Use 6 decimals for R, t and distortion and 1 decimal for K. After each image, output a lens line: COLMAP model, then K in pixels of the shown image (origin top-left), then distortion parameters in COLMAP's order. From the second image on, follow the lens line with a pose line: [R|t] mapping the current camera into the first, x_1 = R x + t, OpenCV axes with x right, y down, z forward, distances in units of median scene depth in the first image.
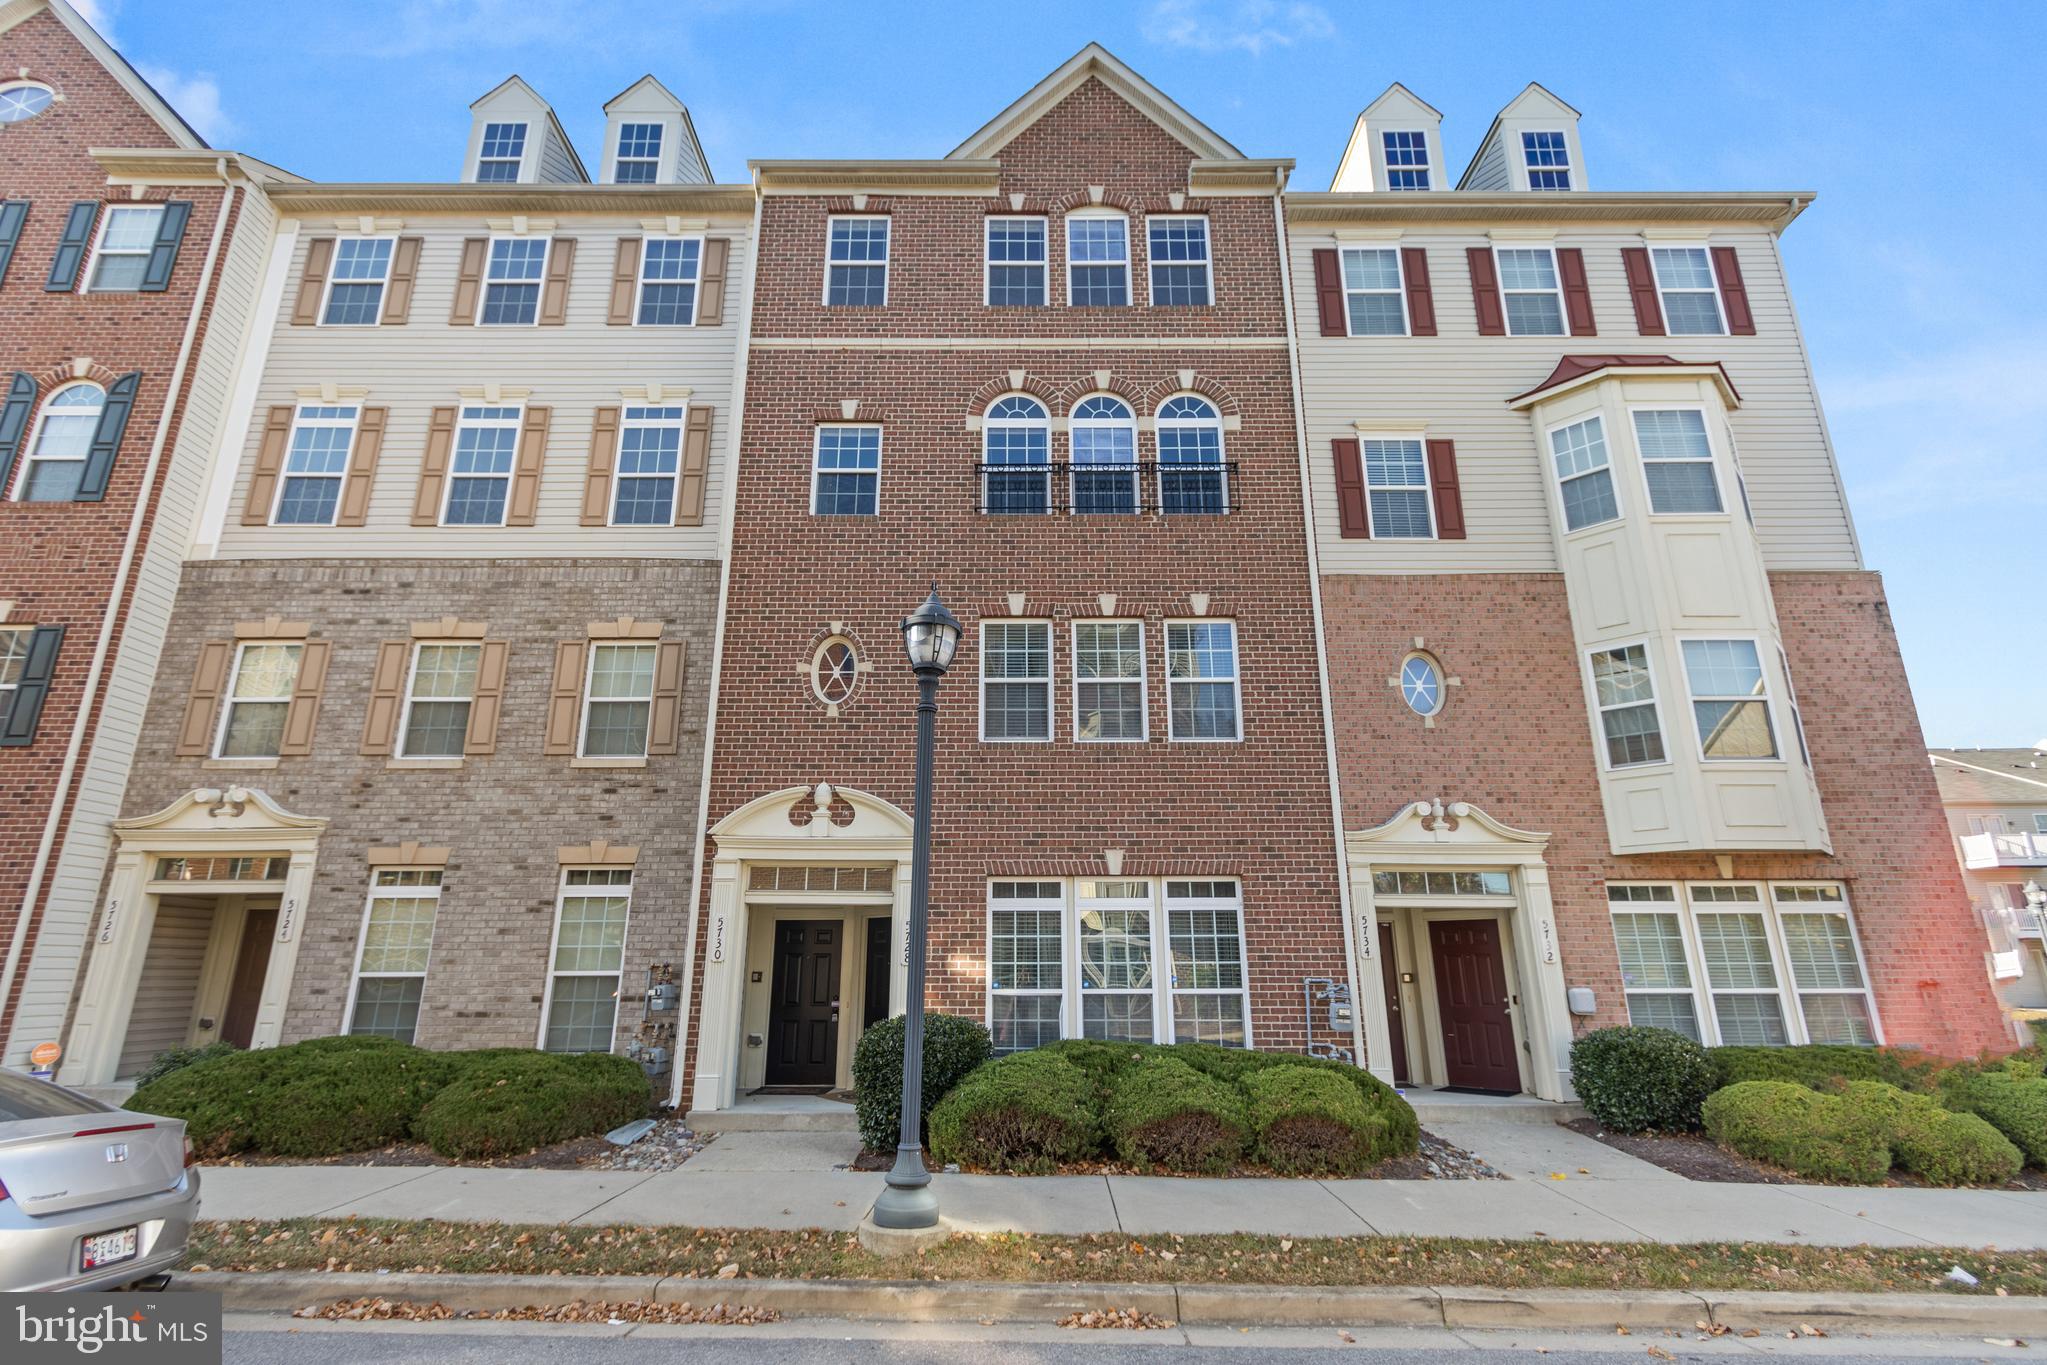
lens RADIAL K [[898.9, 0, 1020.8], [0, 898.9, 705.8], [0, 0, 1]] dist [0.015042, -0.004828]
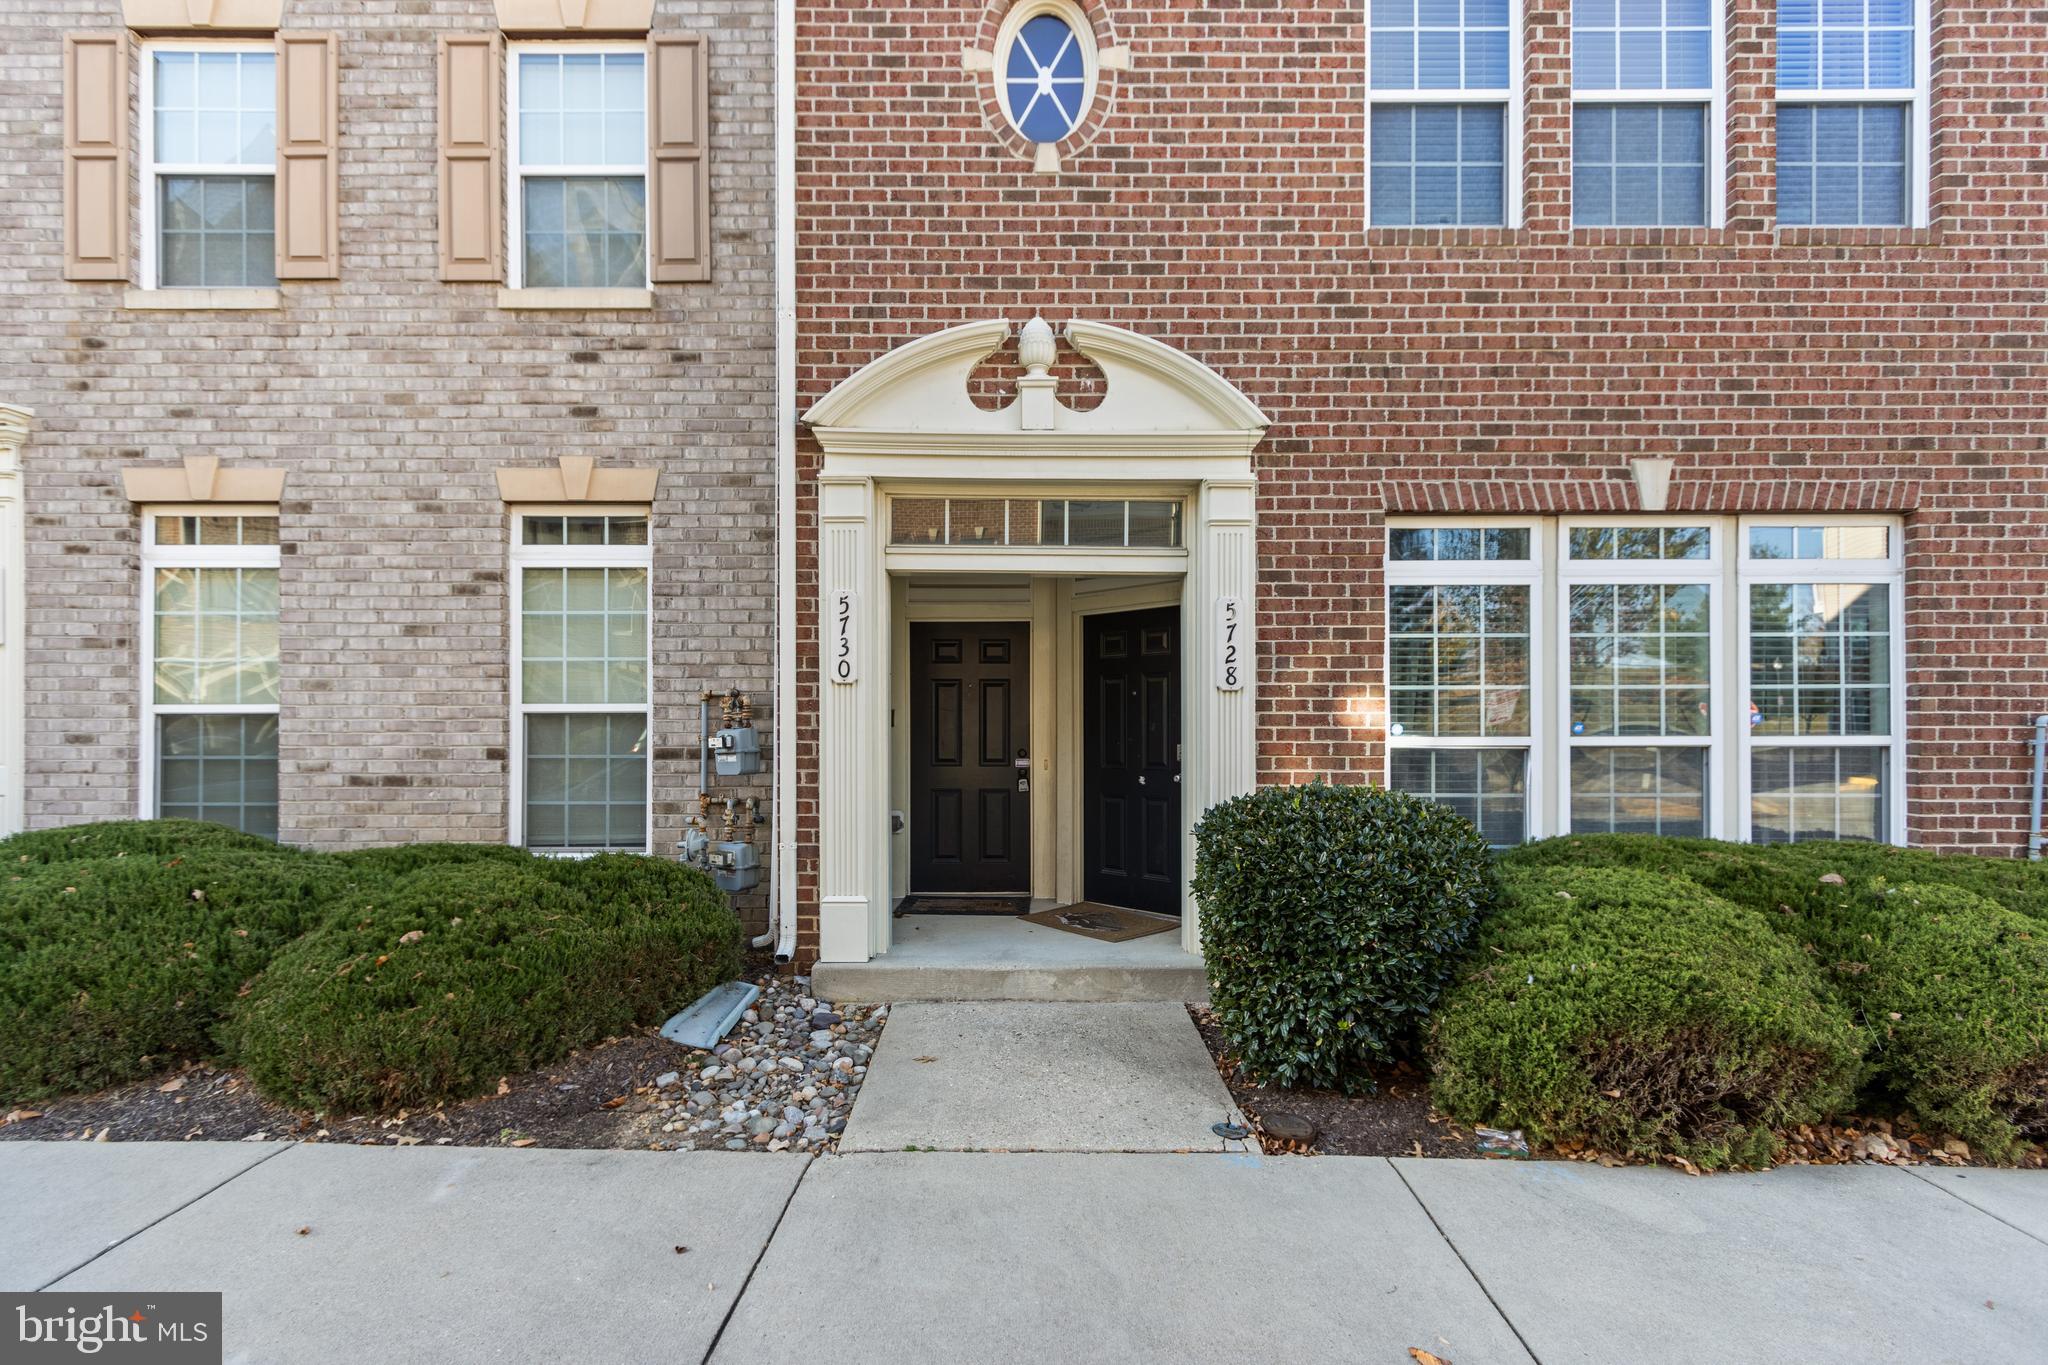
lens RADIAL K [[899.3, 0, 1021.3], [0, 899.3, 705.8], [0, 0, 1]] dist [0.015042, -0.004828]
pose [[0.999981, 0.000265, 0.006214, -0.229696], [-0.001869, 0.965748, 0.259477, 0.158607], [-0.005932, -0.259483, 0.965729, 0.491673]]
